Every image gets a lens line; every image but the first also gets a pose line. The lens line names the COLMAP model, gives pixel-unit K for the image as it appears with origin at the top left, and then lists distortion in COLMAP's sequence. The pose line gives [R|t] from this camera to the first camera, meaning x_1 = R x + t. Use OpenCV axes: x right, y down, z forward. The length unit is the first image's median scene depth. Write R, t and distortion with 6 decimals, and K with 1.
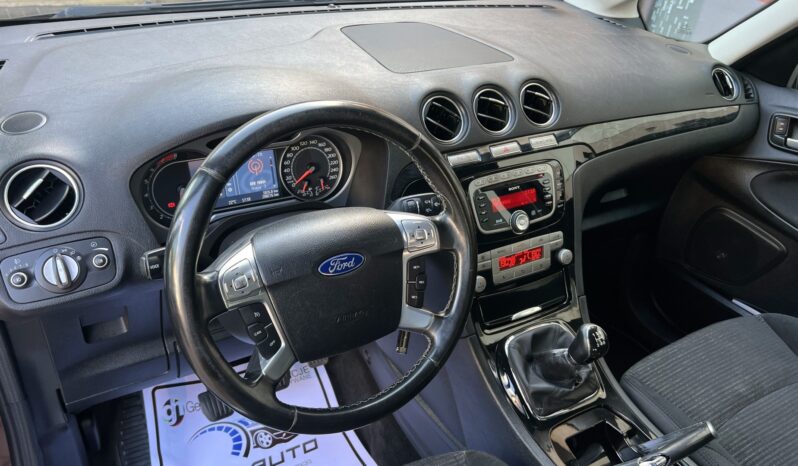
lens RADIAL K [[618.4, 0, 399.0], [0, 618.4, 233.0], [0, 0, 1]] dist [0.150371, -0.217355]
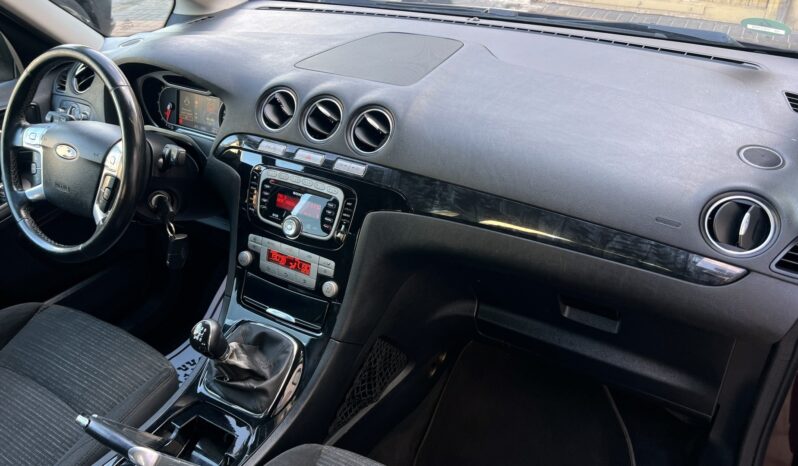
lens RADIAL K [[618.4, 0, 399.0], [0, 618.4, 233.0], [0, 0, 1]] dist [0.150371, -0.217355]
pose [[0.454500, 0.390033, -0.800814, 1.142744], [-0.406194, 0.890871, 0.203361, -0.300440], [0.792740, 0.232858, 0.563330, 0.588729]]
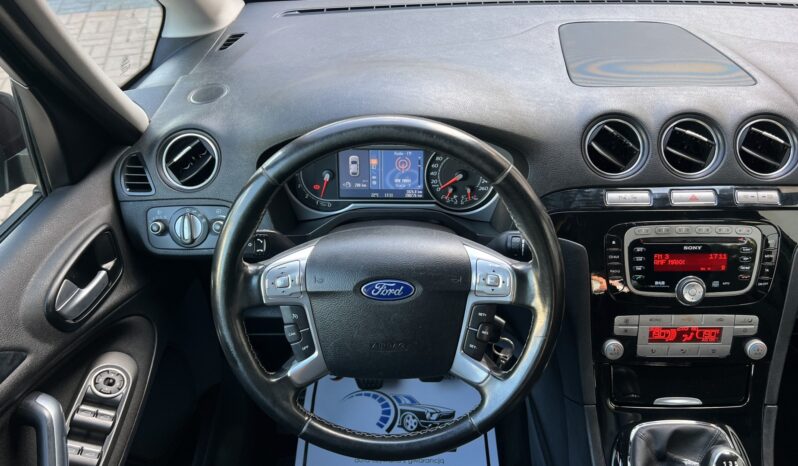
lens RADIAL K [[618.4, 0, 399.0], [0, 618.4, 233.0], [0, 0, 1]] dist [0.150371, -0.217355]
pose [[0.864250, 0.231323, -0.446723, 0.224292], [-0.214621, 0.972683, 0.088461, -0.083892], [0.454983, 0.019424, 0.890288, 0.118331]]
